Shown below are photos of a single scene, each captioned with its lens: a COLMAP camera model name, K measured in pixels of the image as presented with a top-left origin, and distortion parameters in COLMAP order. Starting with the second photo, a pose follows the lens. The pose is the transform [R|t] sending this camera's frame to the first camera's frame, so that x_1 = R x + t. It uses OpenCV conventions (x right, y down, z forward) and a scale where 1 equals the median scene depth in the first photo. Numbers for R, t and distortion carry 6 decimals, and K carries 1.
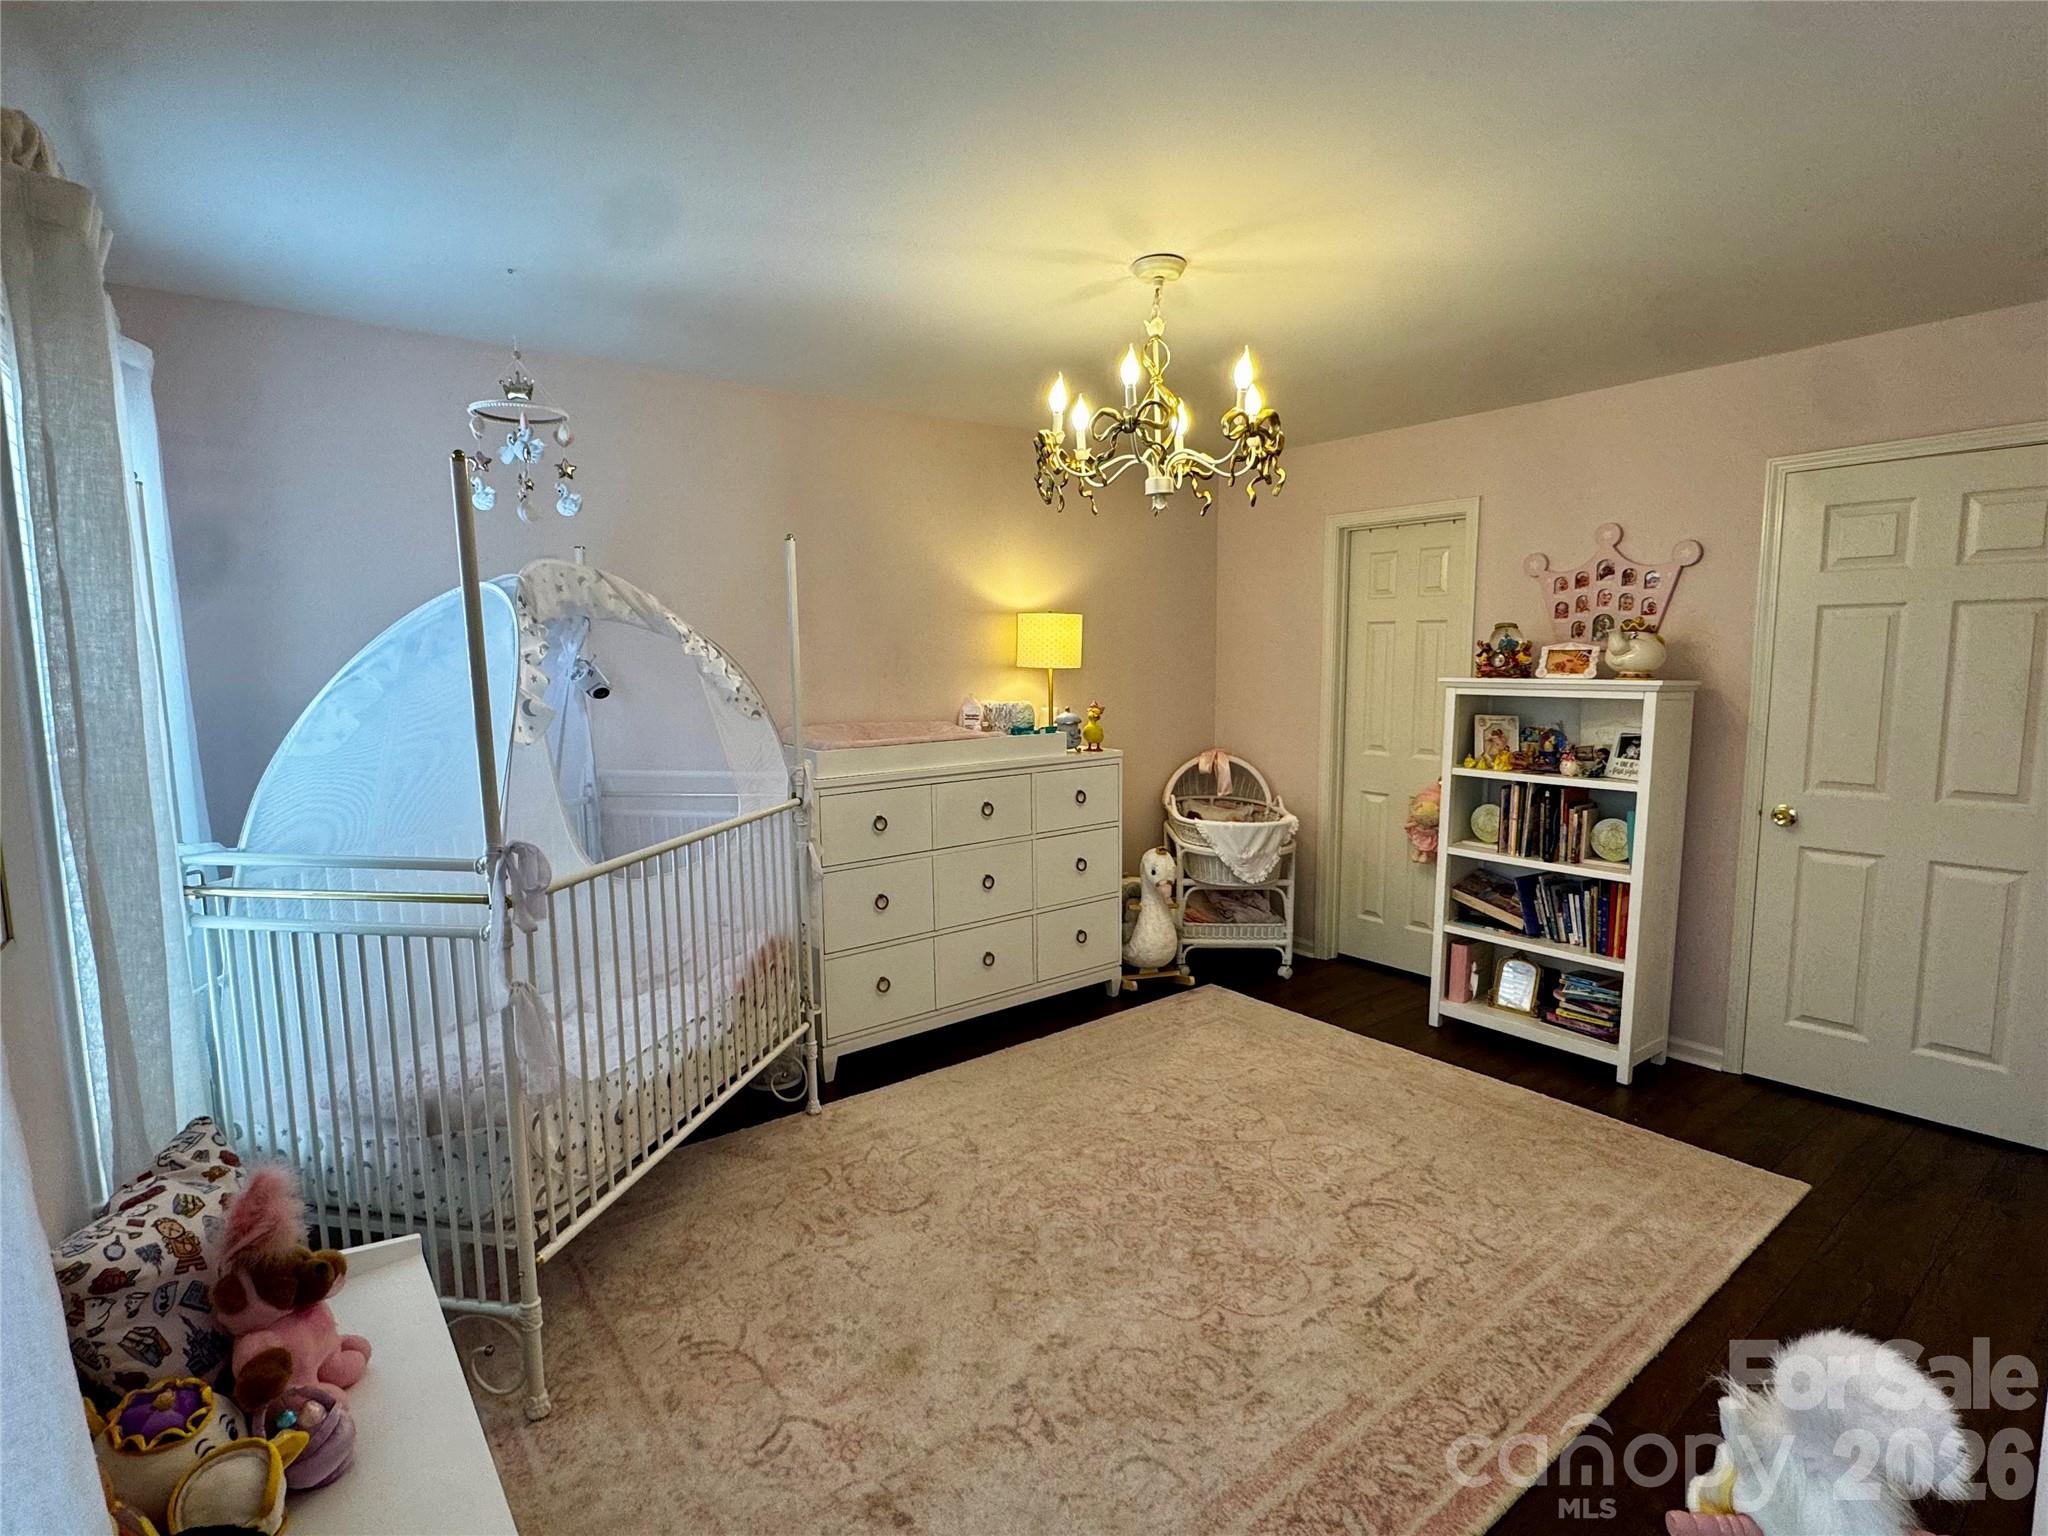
lens RADIAL K [[1008.5, 0, 1022.4], [0, 1008.5, 768.0], [0, 0, 1]] dist [0.000908, 0.000586]
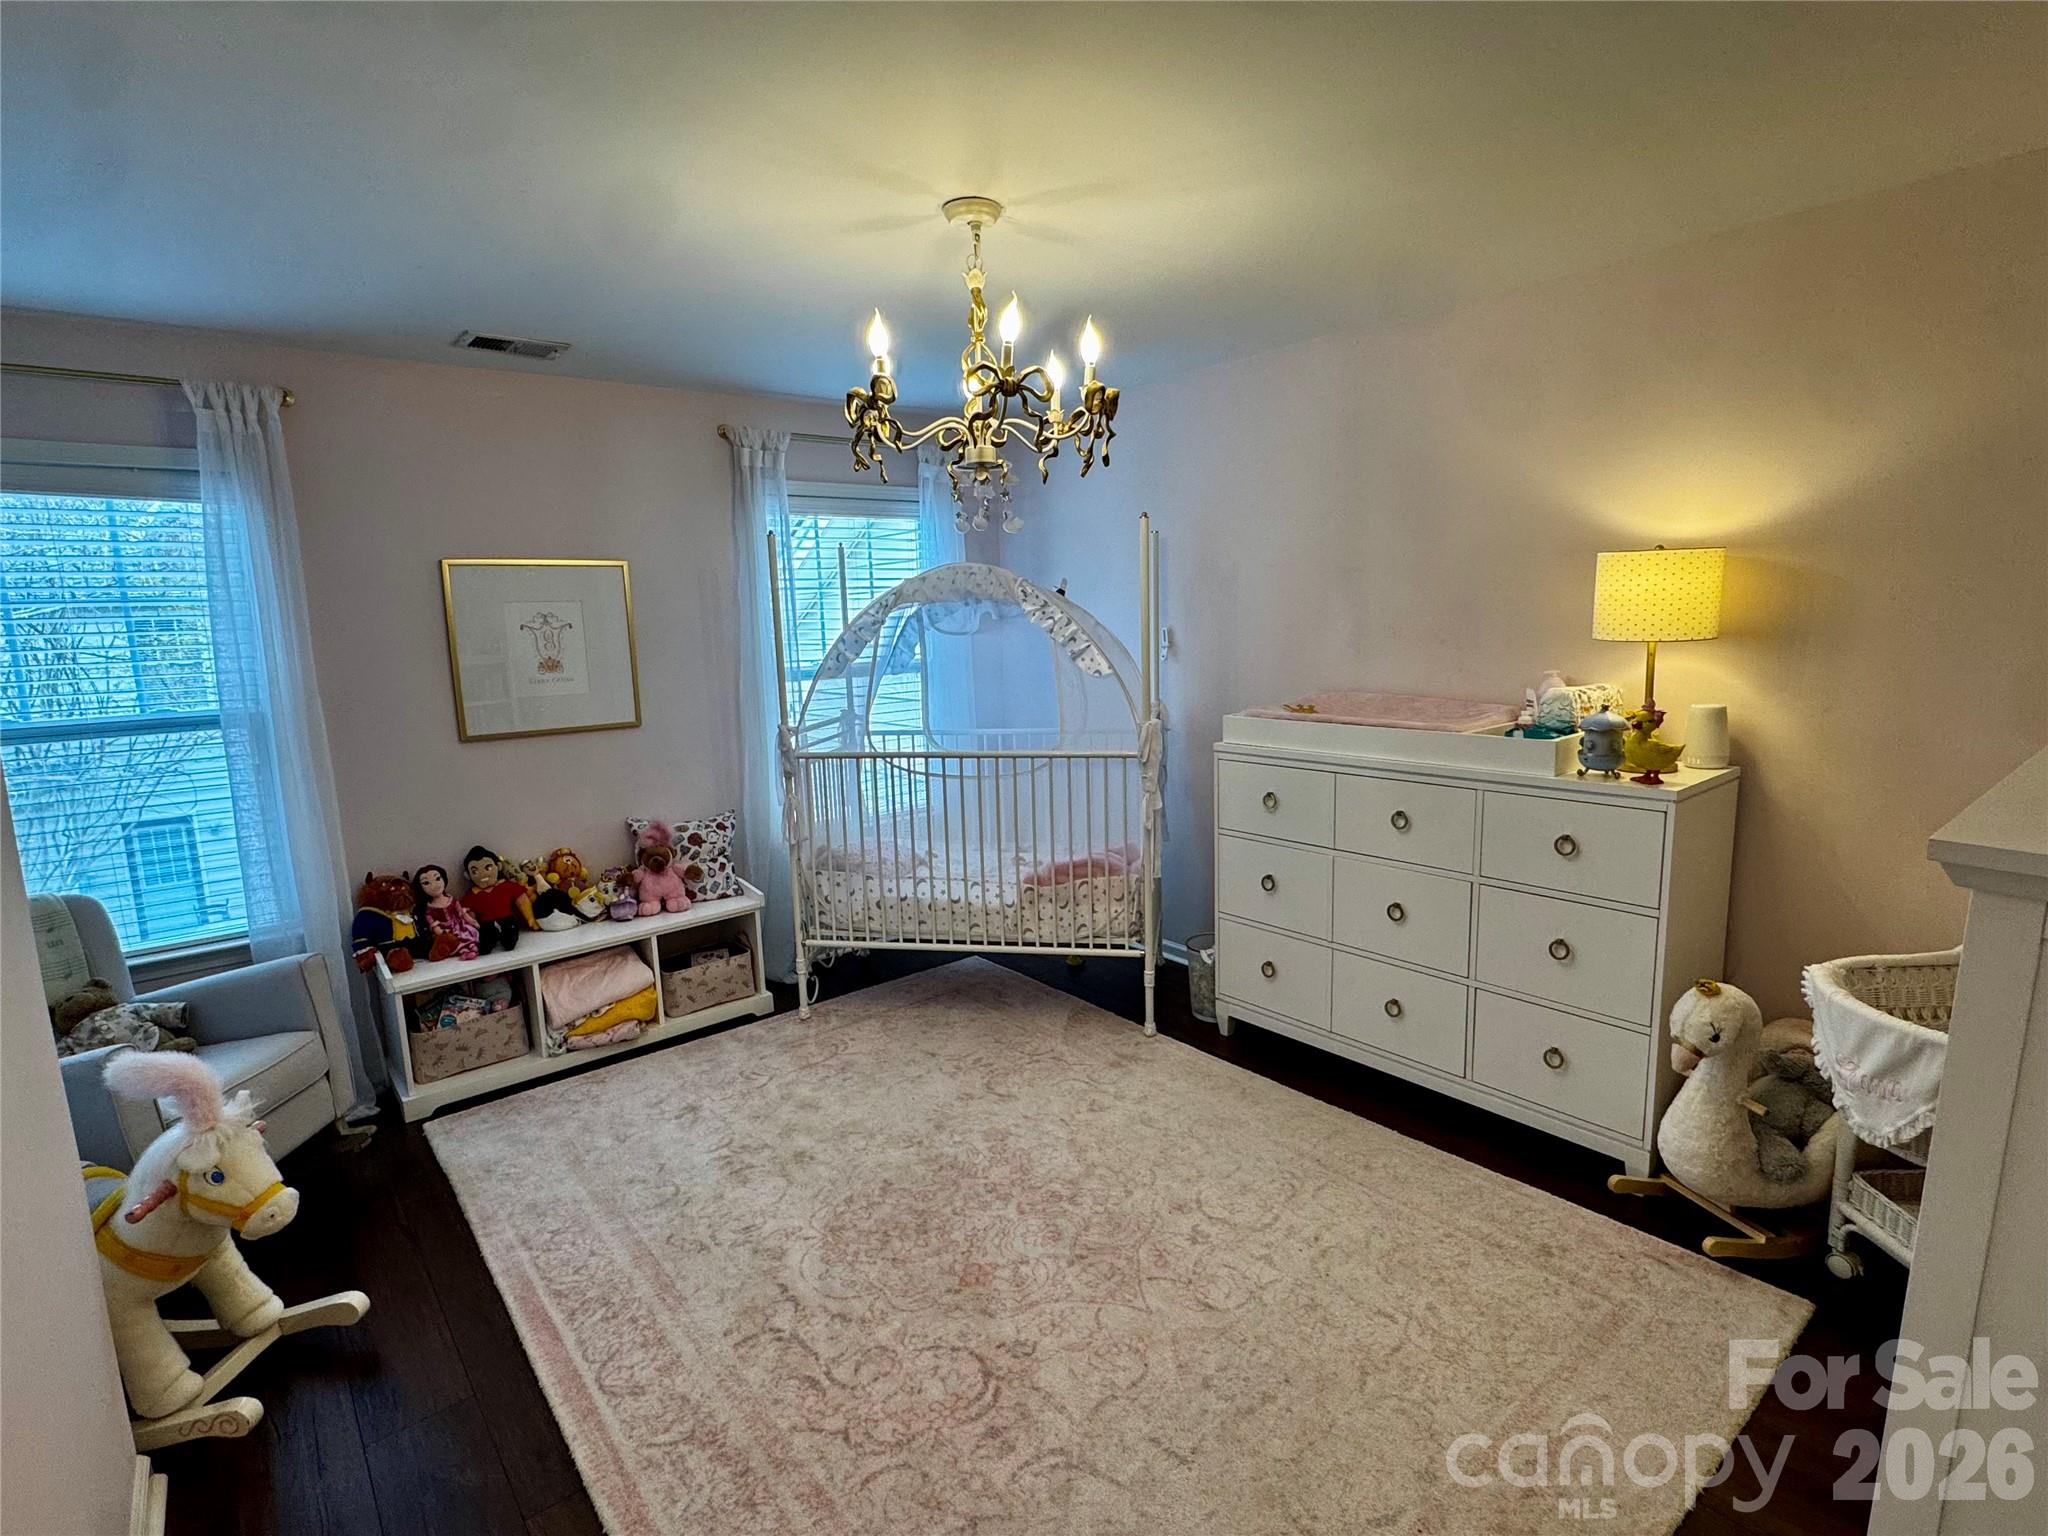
lens RADIAL K [[1008.5, 0, 1024.7], [0, 1008.5, 767.4], [0, 0, 1]] dist [0.000908, 0.000586]
pose [[0.028691, 0.167743, -0.985413, 0.767323], [-0.084157, 0.982724, 0.164835, -0.110596], [0.996039, 0.078200, 0.042312, 0.724375]]
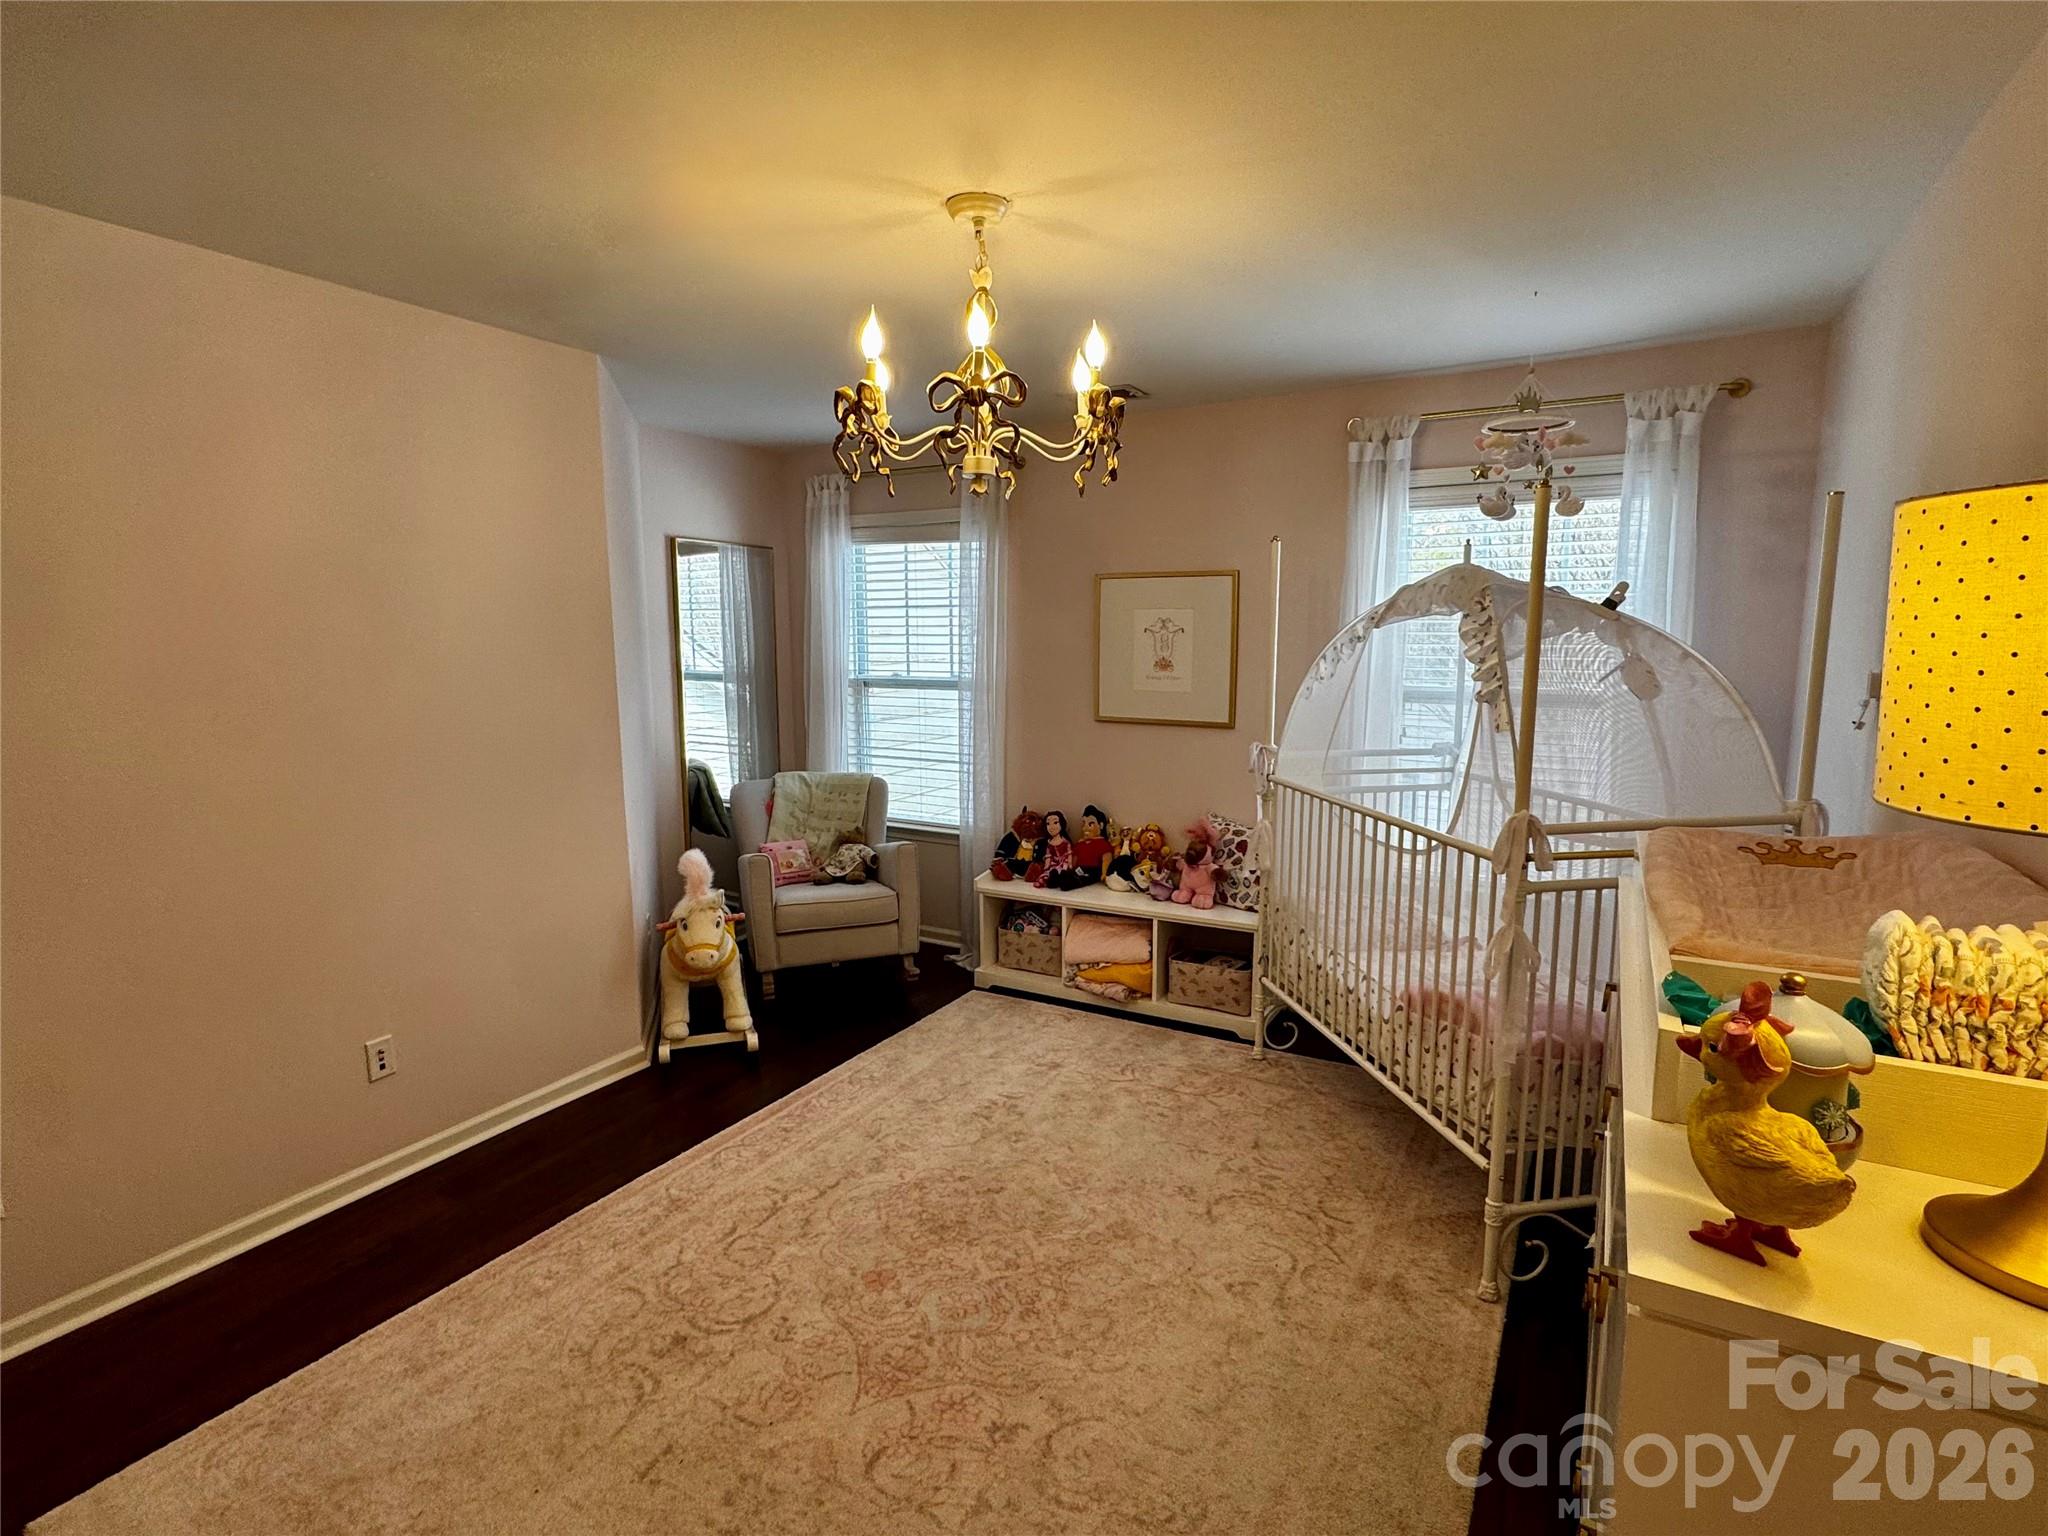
lens RADIAL K [[1008.5, 0, 1006.8], [0, 1008.5, 766.5], [0, 0, 1]] dist [0.000908, 0.000586]
pose [[-0.926439, 0.069012, -0.370065, 0.321264], [-0.026979, 0.968352, 0.248125, -0.174732], [0.375477, 0.239856, -0.895258, 1.299472]]
